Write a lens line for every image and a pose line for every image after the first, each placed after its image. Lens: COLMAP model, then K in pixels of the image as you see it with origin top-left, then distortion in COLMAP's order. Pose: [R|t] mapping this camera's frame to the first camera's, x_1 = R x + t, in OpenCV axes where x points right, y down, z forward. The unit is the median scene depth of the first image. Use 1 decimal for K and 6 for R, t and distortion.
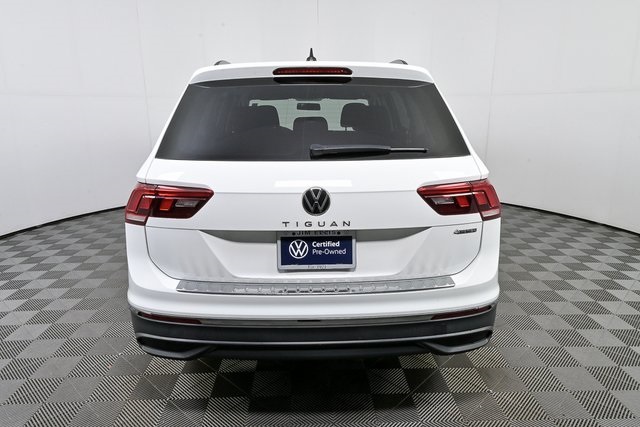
lens RADIAL K [[437.5, 0, 319.3], [0, 437.5, 210.1], [0, 0, 1]] dist [0.016715, -0.006801]
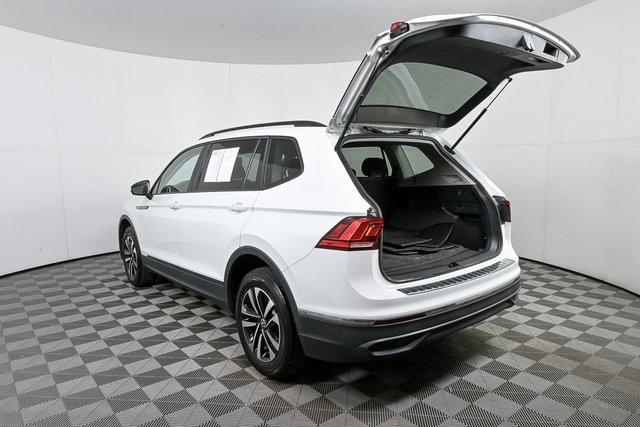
lens RADIAL K [[437.5, 0, 317.8], [0, 437.5, 214.7], [0, 0, 1]] dist [0.016715, -0.006801]
pose [[0.791445, -0.078409, 0.606190, -1.291467], [0.150802, 0.986129, -0.069335, -0.000031], [-0.592345, 0.146290, 0.792292, 0.096513]]
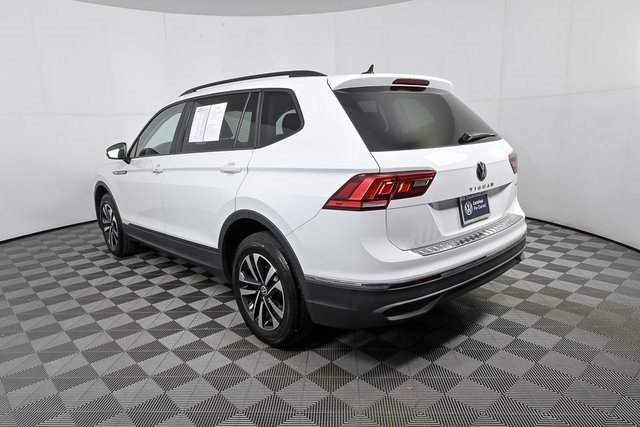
lens RADIAL K [[437.5, 0, 317.3], [0, 437.5, 214.7], [0, 0, 1]] dist [0.016715, -0.006801]
pose [[0.753460, -0.153511, 0.639322, -1.297914], [0.180774, 0.983255, 0.023047, -0.009189], [-0.632154, 0.098208, 0.768594, 0.236954]]
